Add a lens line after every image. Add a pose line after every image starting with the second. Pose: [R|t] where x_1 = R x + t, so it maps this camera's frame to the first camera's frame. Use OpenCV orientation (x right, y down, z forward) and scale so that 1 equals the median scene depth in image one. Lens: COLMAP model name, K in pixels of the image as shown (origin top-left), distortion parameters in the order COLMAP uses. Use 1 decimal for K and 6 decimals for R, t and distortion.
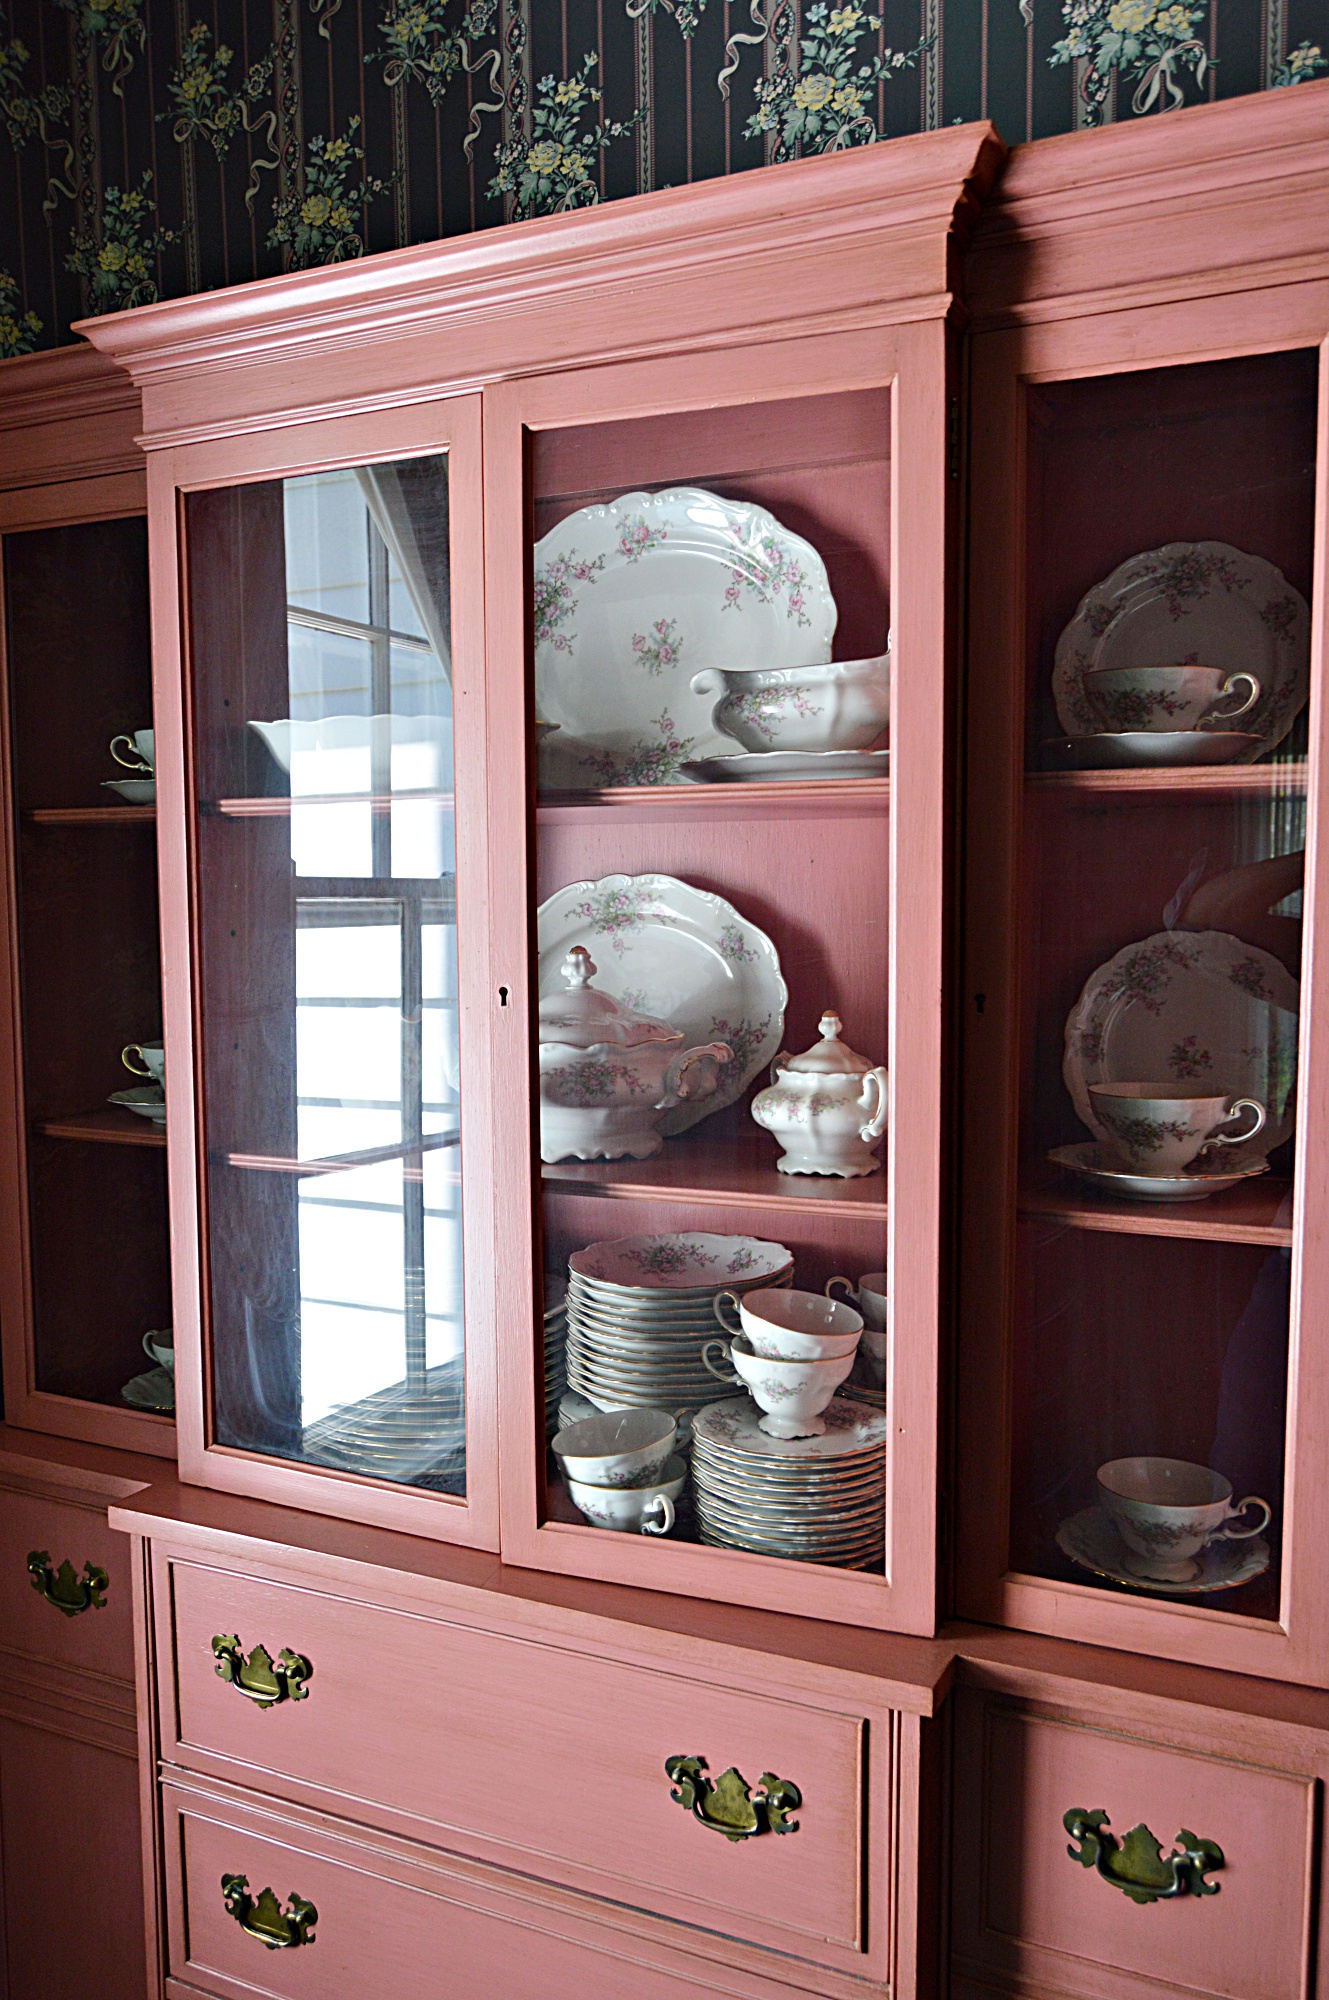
lens RADIAL K [[1547.0, 0, 673.6], [0, 1547.0, 1016.3], [0, 0, 1]] dist [-0.013326, 0.000010]
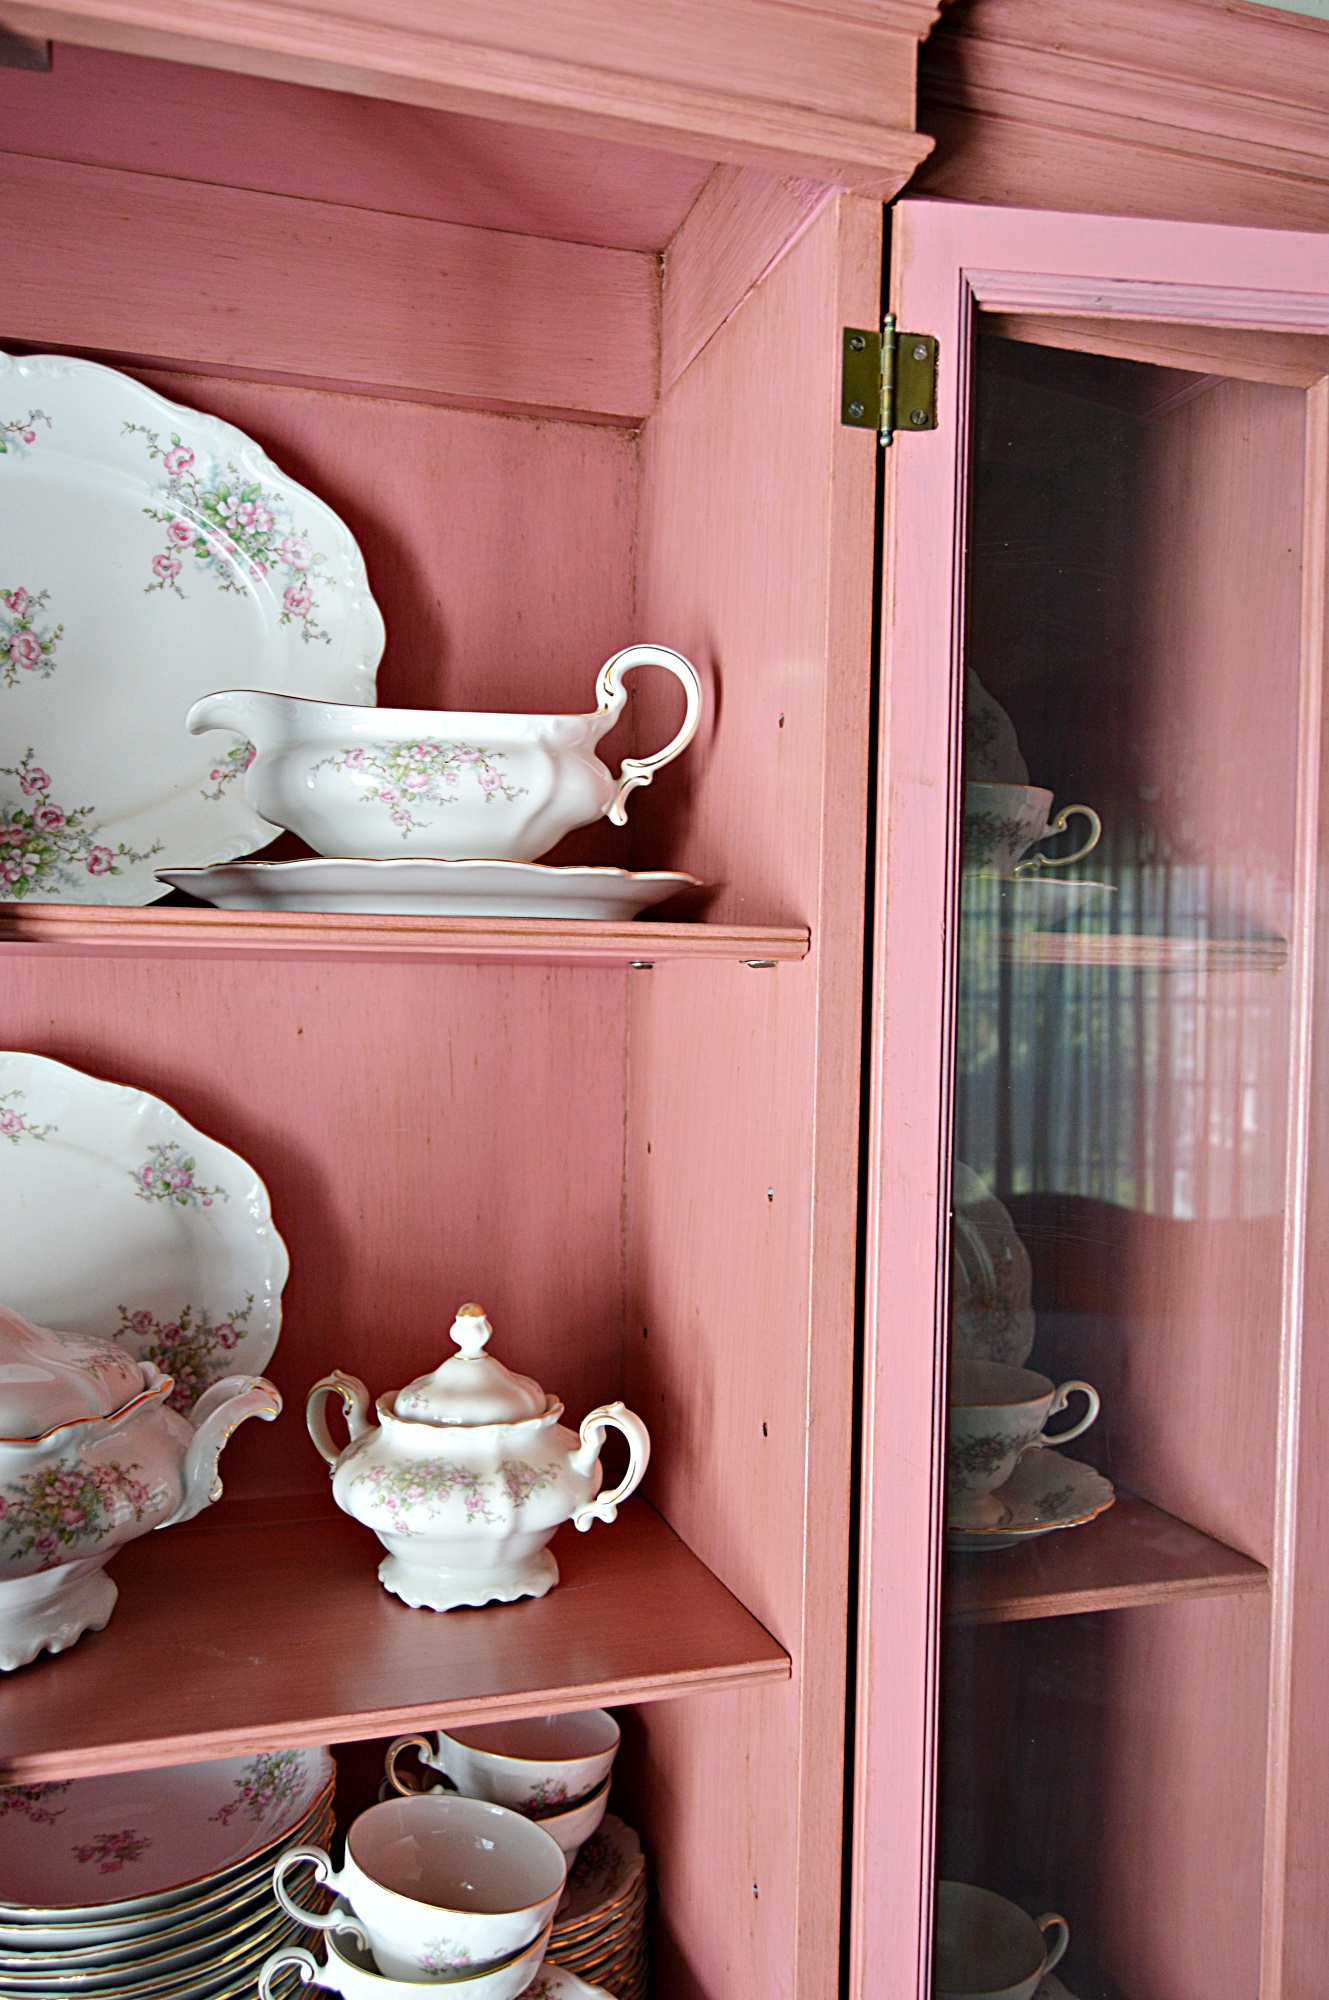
lens RADIAL K [[1547.0, 0, 673.6], [0, 1547.0, 1016.3], [0, 0, 1]] dist [-0.013326, 0.000010]
pose [[0.732367, 0.005482, 0.680888, -0.245268], [0.035427, 0.998306, -0.046143, -0.083956], [-0.679987, 0.057916, 0.730933, 0.530309]]
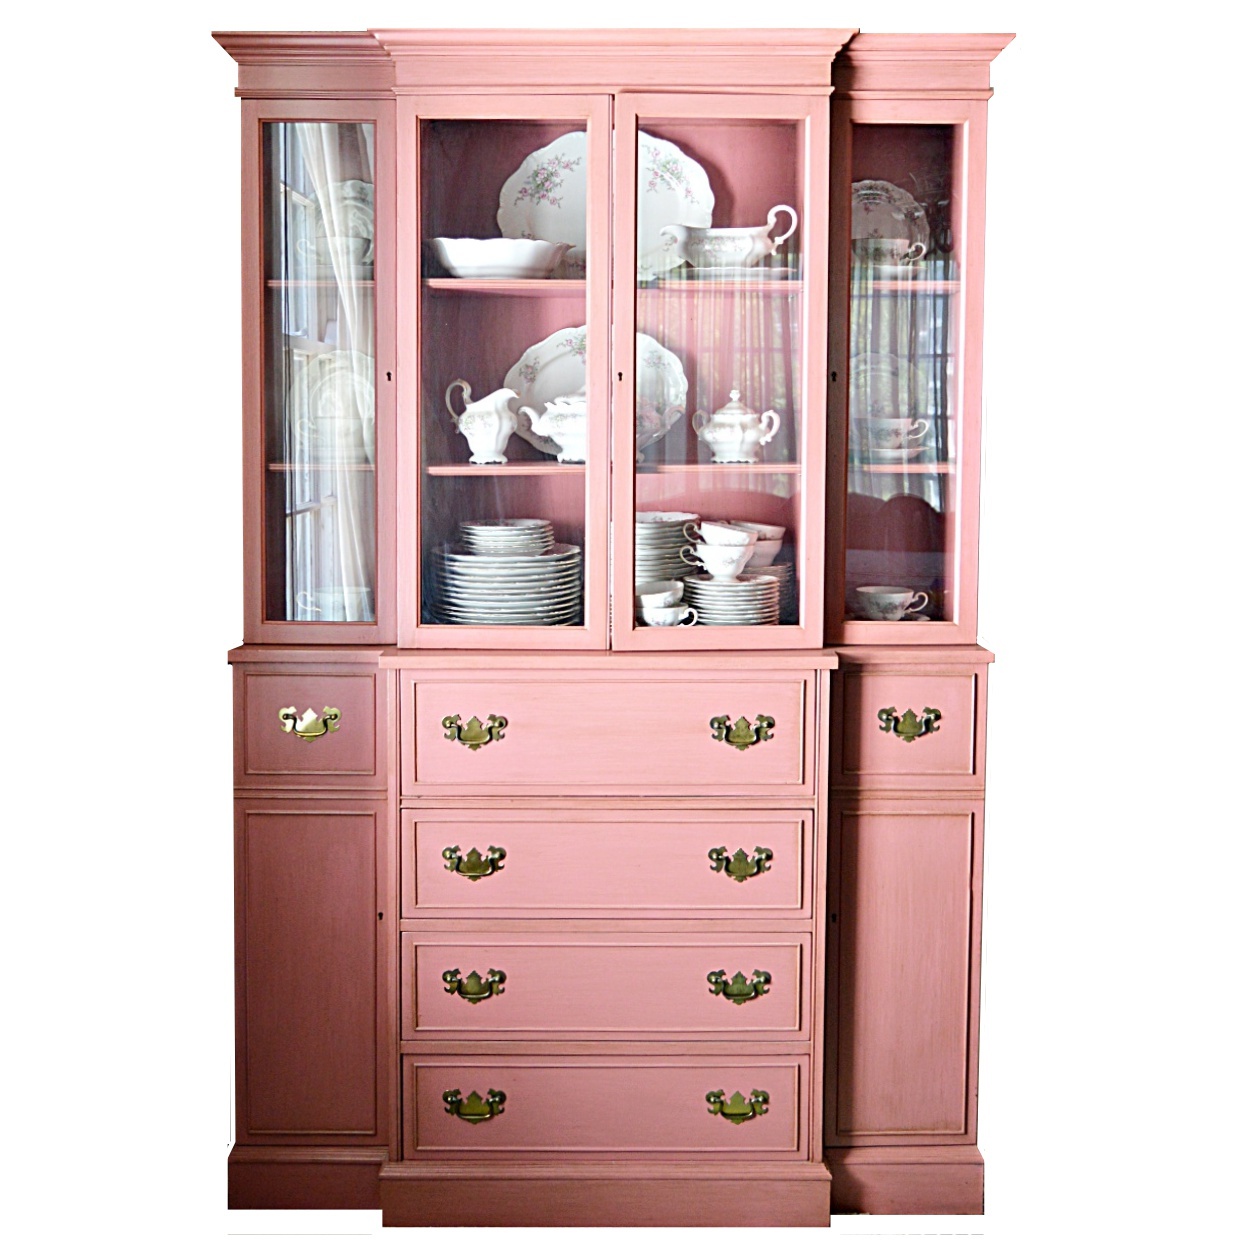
lens RADIAL K [[1565.6, 0, 596.2], [0, 1565.6, 479.8], [0, 0, 1]] dist [-0.010969, 0.012918]
pose [[0.910256, -0.019537, 0.413586, -0.996459], [0.027226, 0.999549, -0.012703, 0.149994], [-0.413151, 0.022823, 0.910377, -0.911850]]
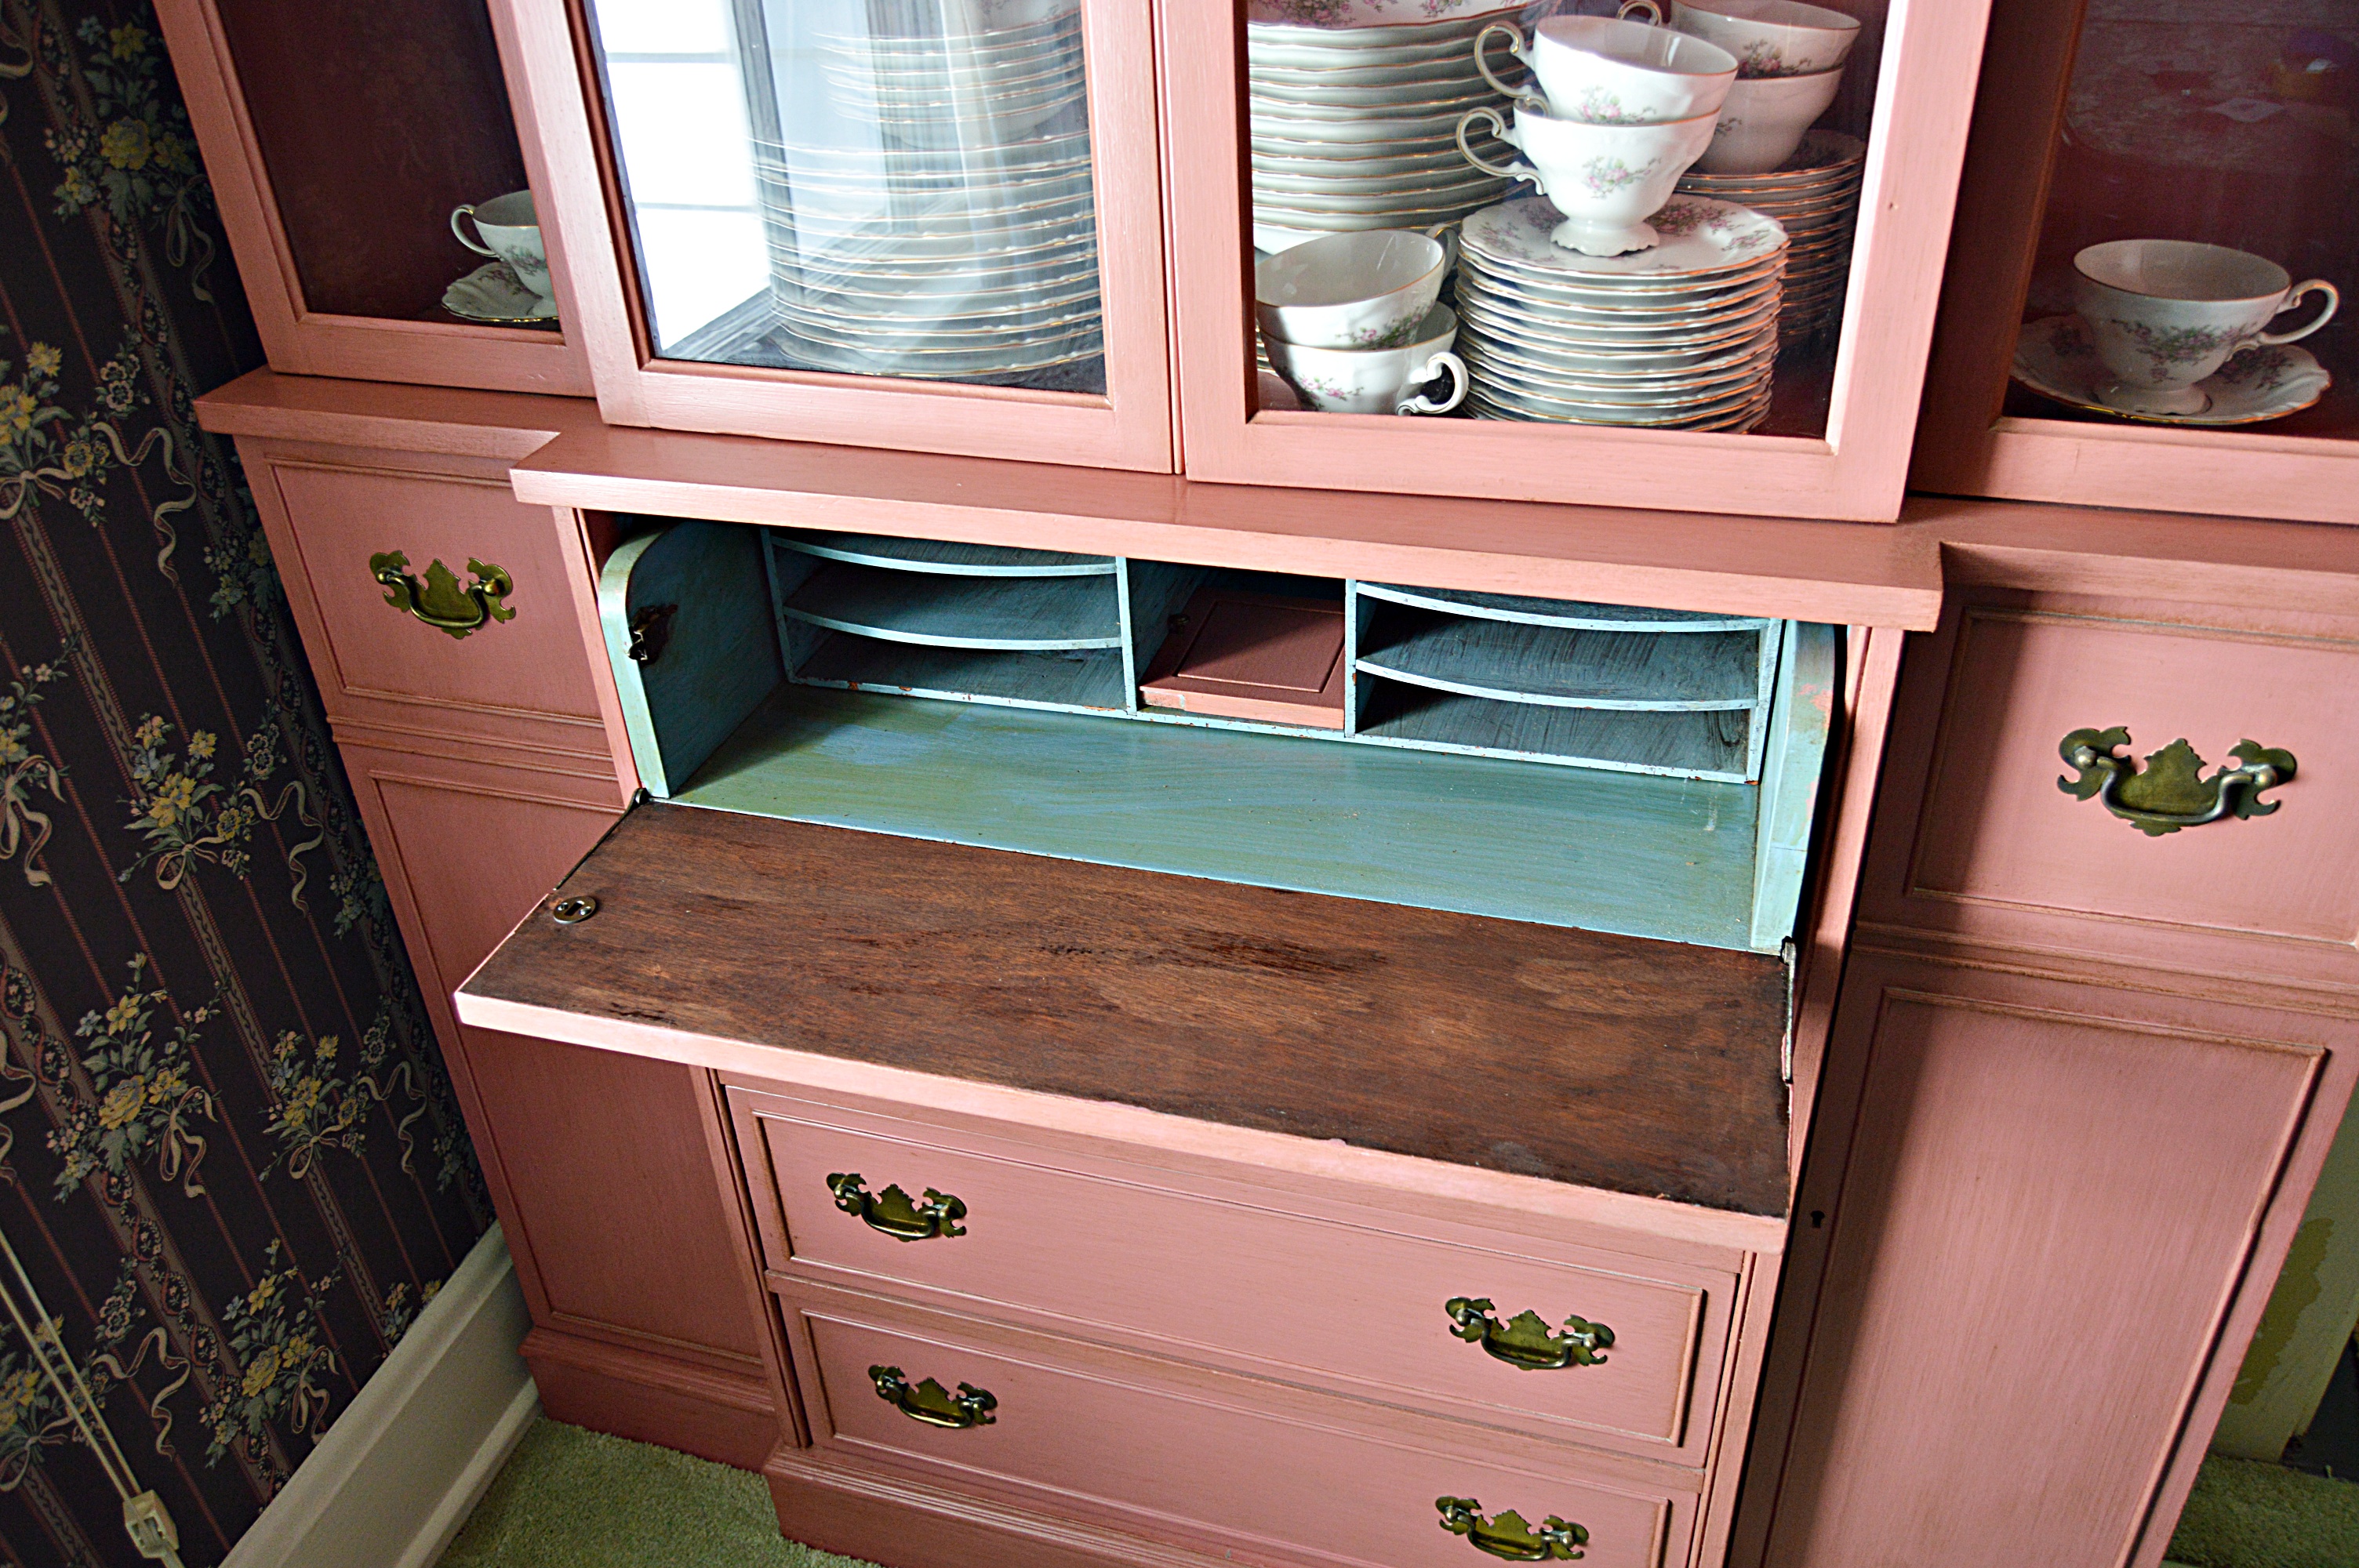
lens RADIAL K [[1824.4, 0, 1189.2], [0, 1824.4, 751.1], [0, 0, 1]] dist [-0.013326, 0.000010]
pose [[0.987140, -0.115180, 0.110855, -0.205655], [0.051723, 0.886274, 0.460263, 0.100440], [-0.151261, -0.448610, 0.880834, 0.275340]]
